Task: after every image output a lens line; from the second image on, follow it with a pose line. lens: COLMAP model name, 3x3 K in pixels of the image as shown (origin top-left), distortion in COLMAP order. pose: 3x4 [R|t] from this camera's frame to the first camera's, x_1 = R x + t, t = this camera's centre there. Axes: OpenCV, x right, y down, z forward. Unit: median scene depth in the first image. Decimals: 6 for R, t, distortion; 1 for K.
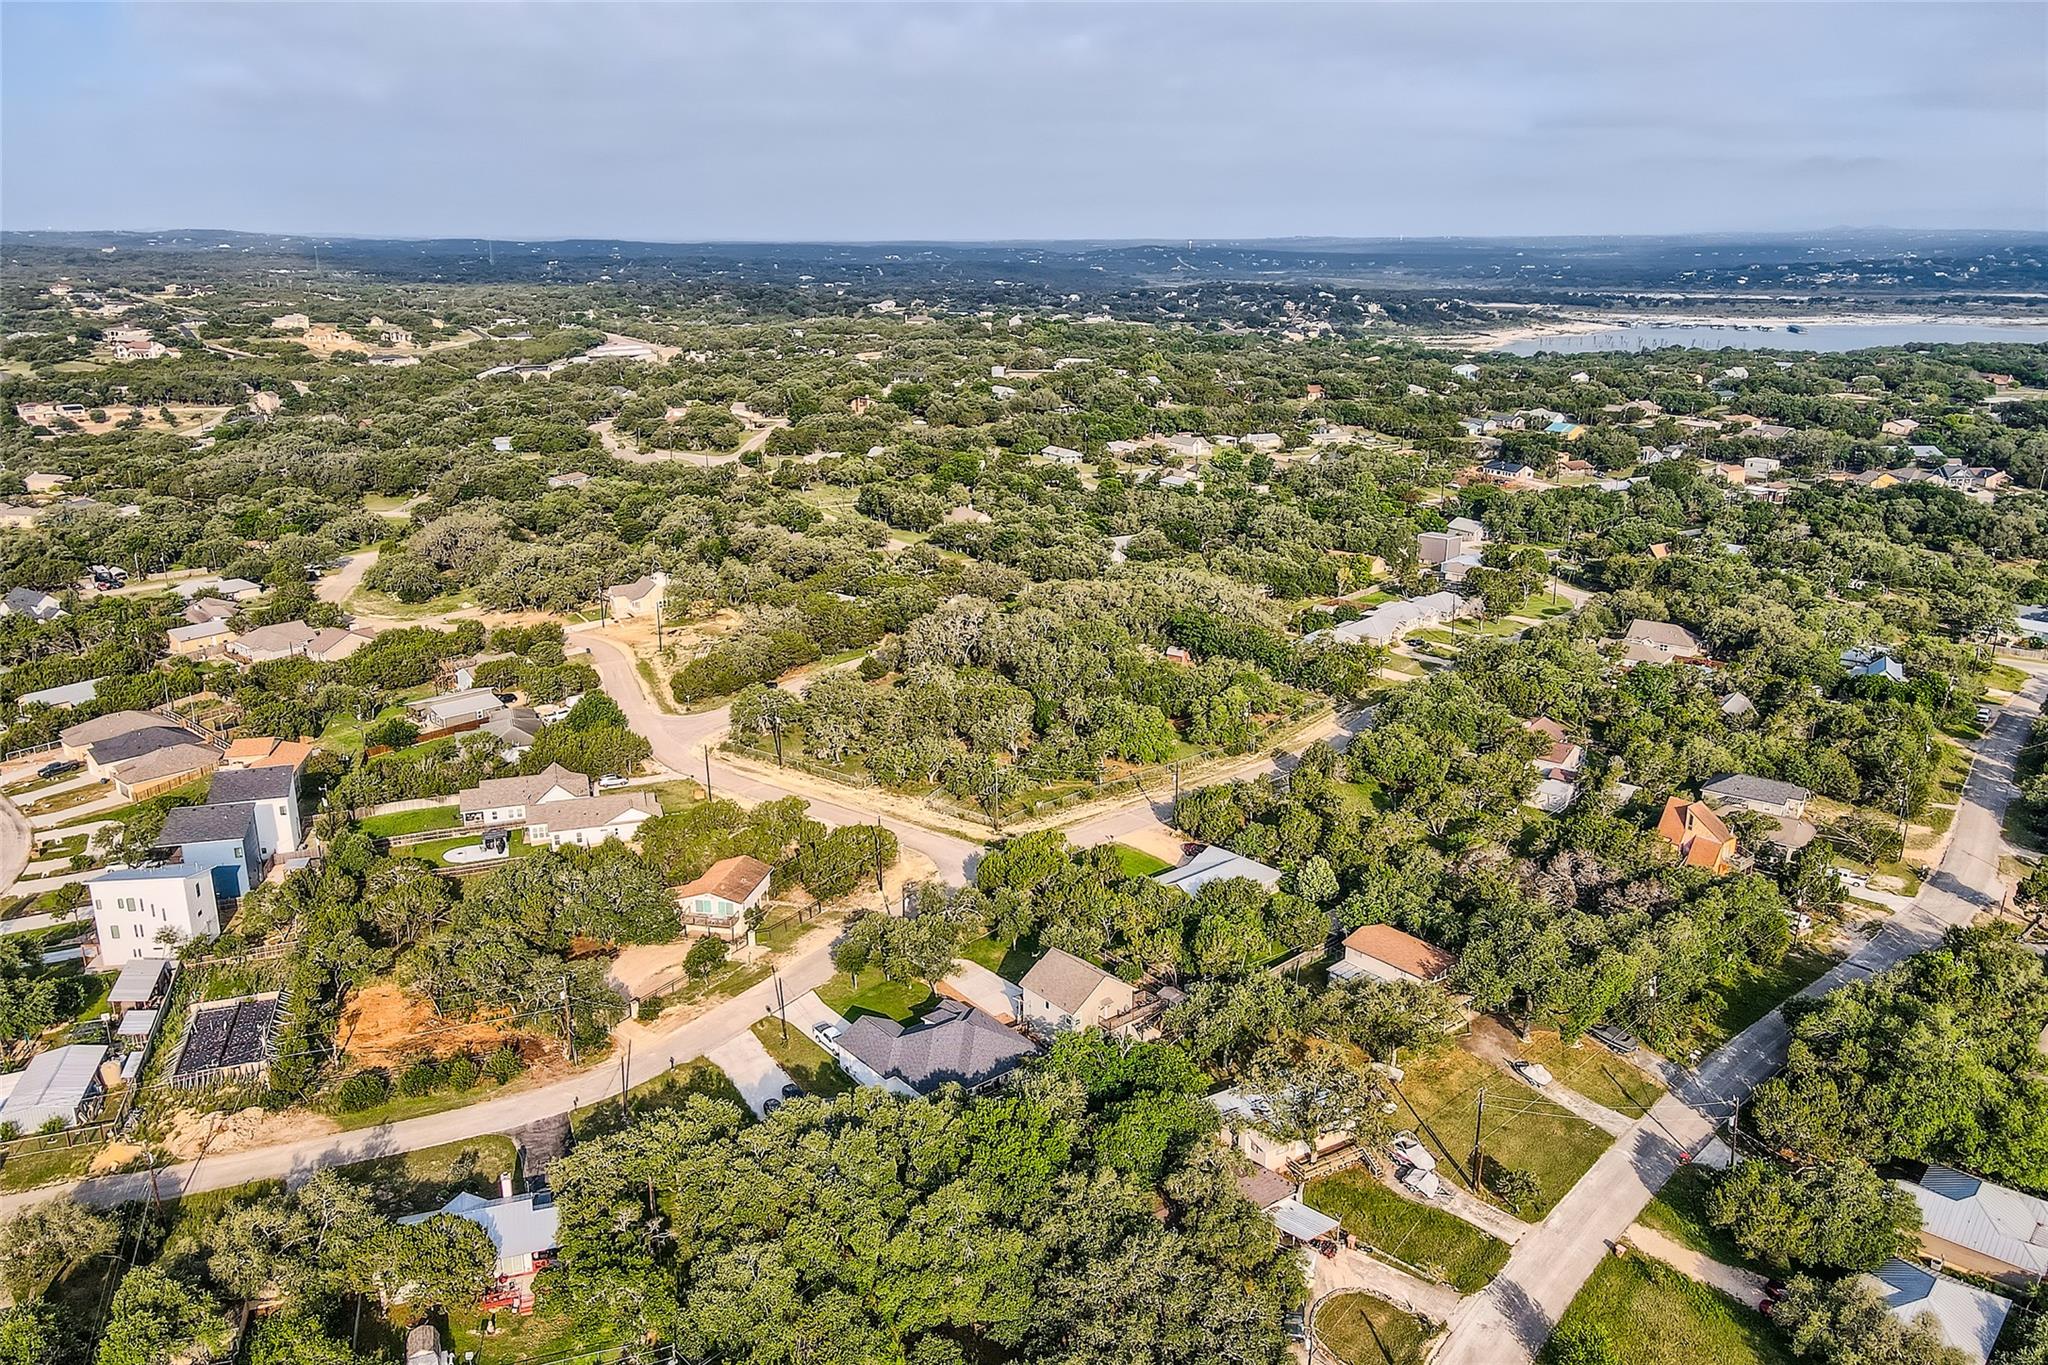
lens RADIAL K [[1509.0, 0, 1024.0], [0, 1509.0, 682.5], [0, 0, 1]] dist [0.006819, 0.012653]
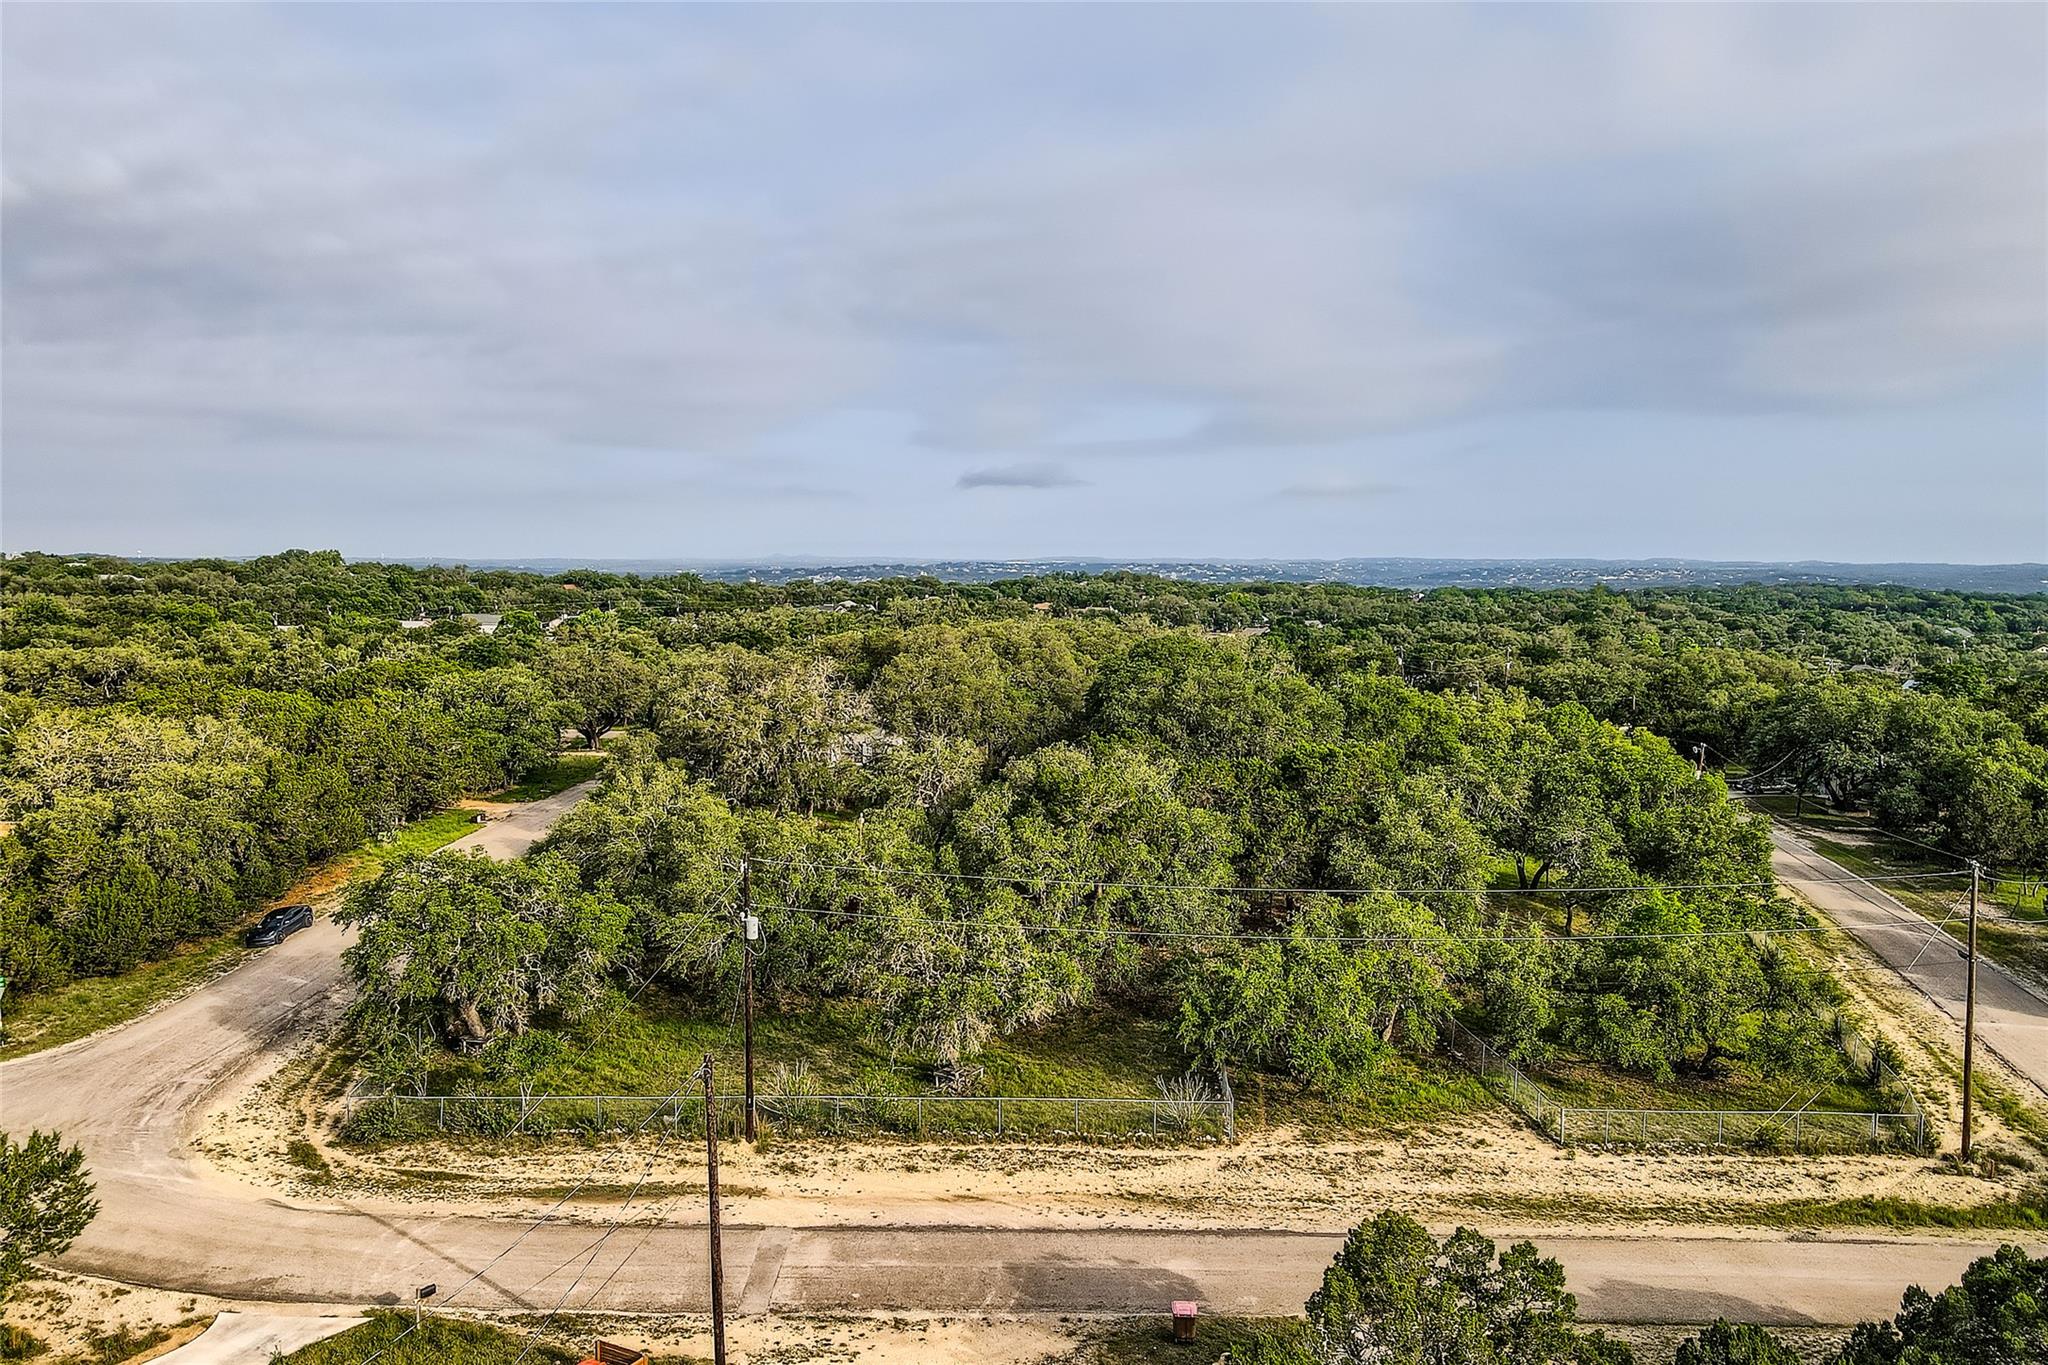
lens RADIAL K [[1524.2, 0, 1016.8], [0, 1524.2, 720.6], [0, 0, 1]] dist [0.022368, 0.004081]
pose [[0.804980, -0.057655, 0.590494, -0.176756], [0.165090, 0.977728, -0.129591, 0.020603], [-0.569871, 0.201803, 0.796569, 0.533274]]
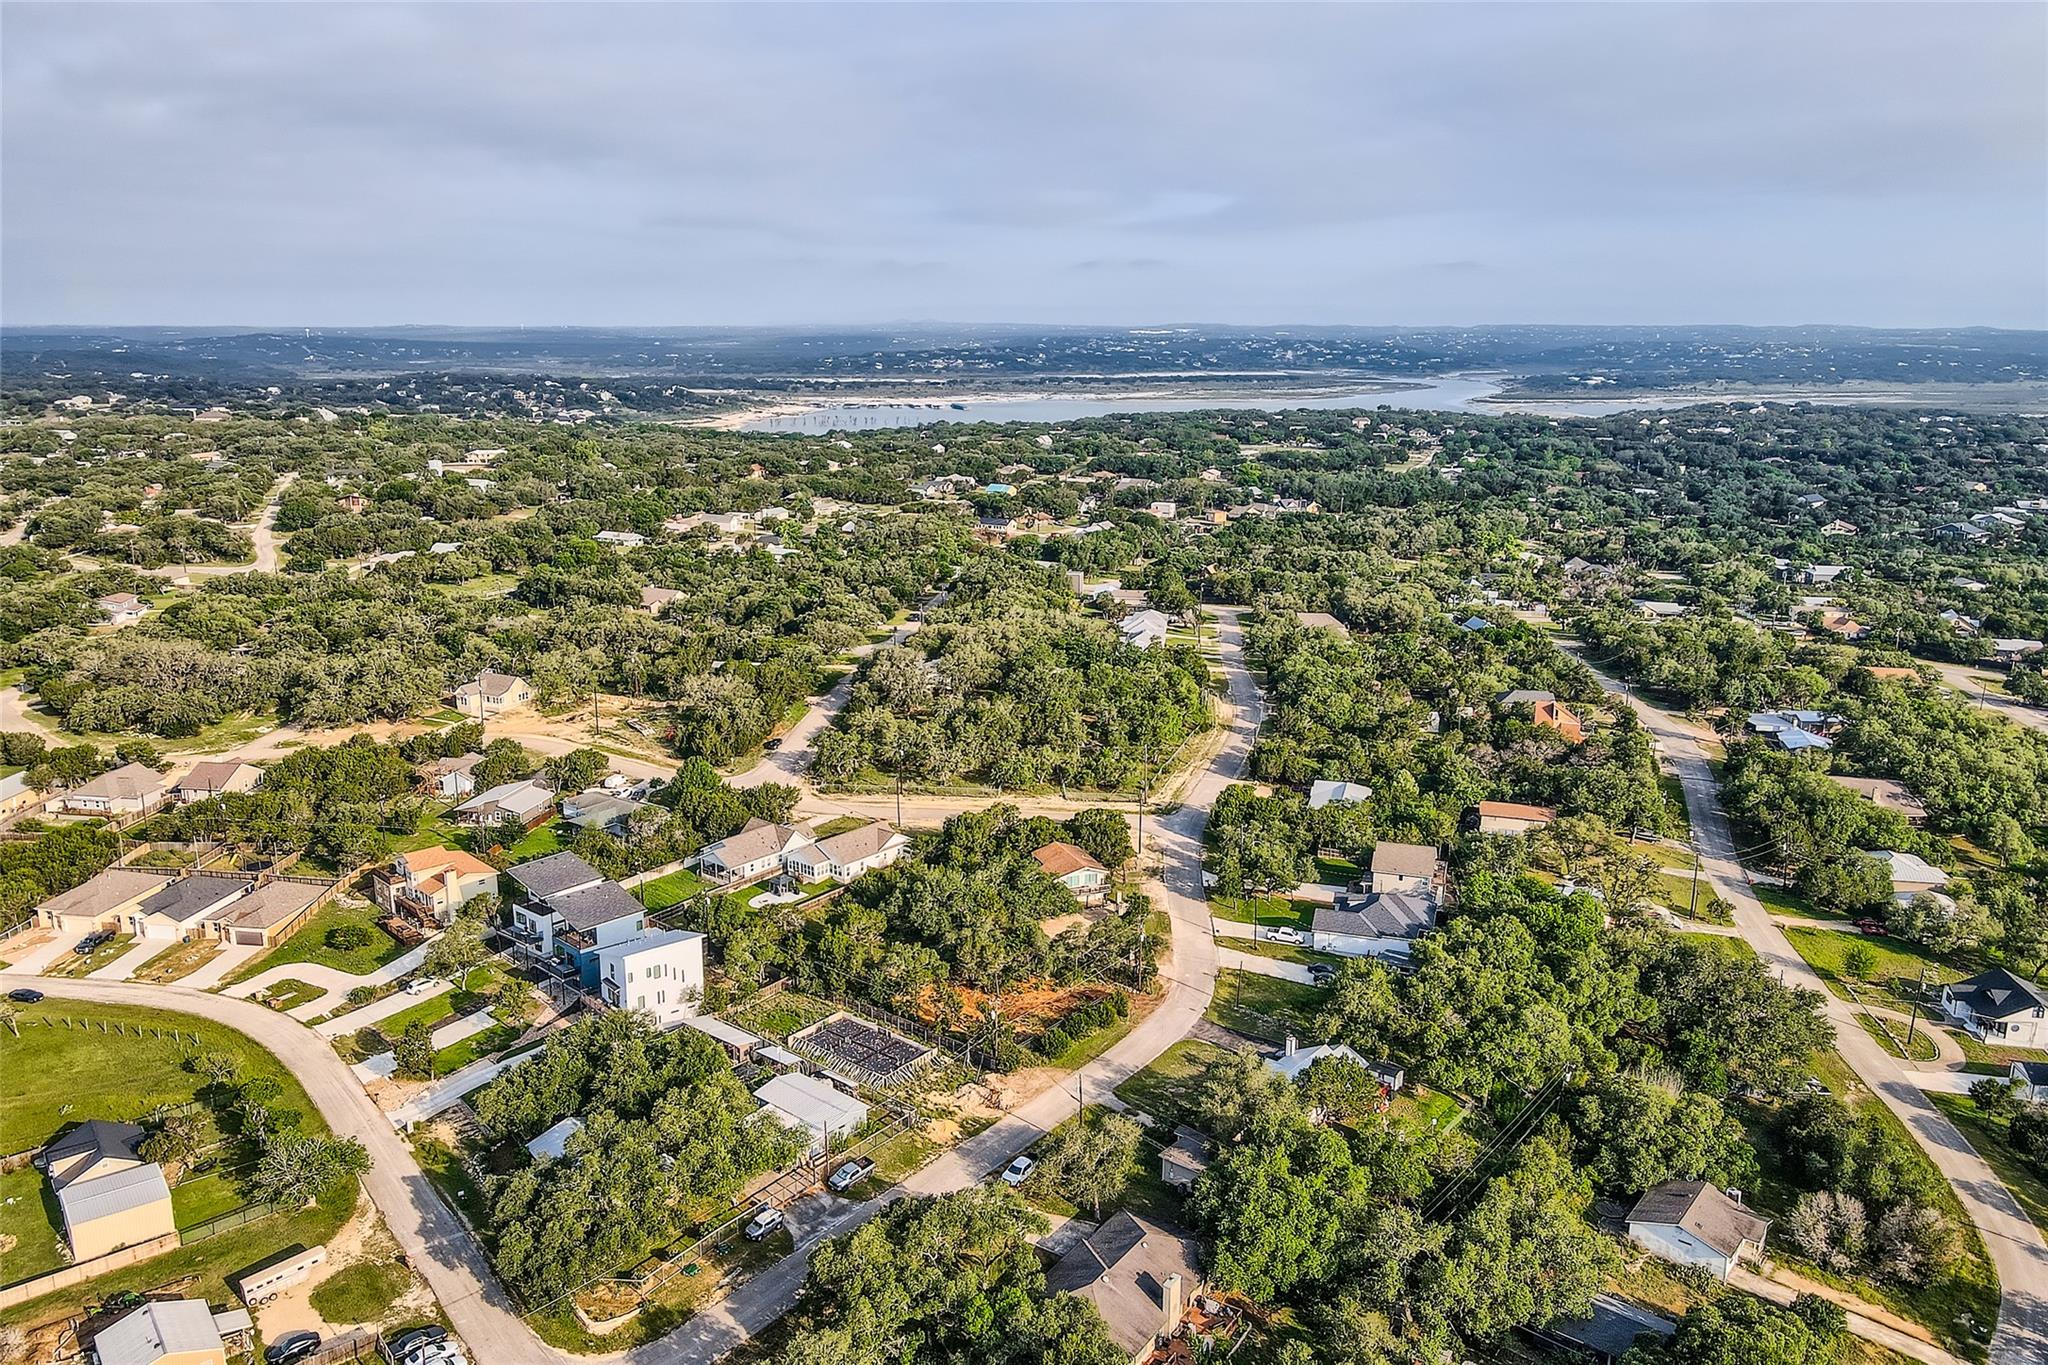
lens RADIAL K [[1509.0, 0, 1024.0], [0, 1509.0, 682.5], [0, 0, 1]] dist [0.006819, 0.012653]
pose [[0.848463, -0.119730, 0.515534, -0.445828], [0.148011, 0.988888, -0.013933, 0.001216], [-0.508137, 0.088126, 0.856756, -0.014131]]
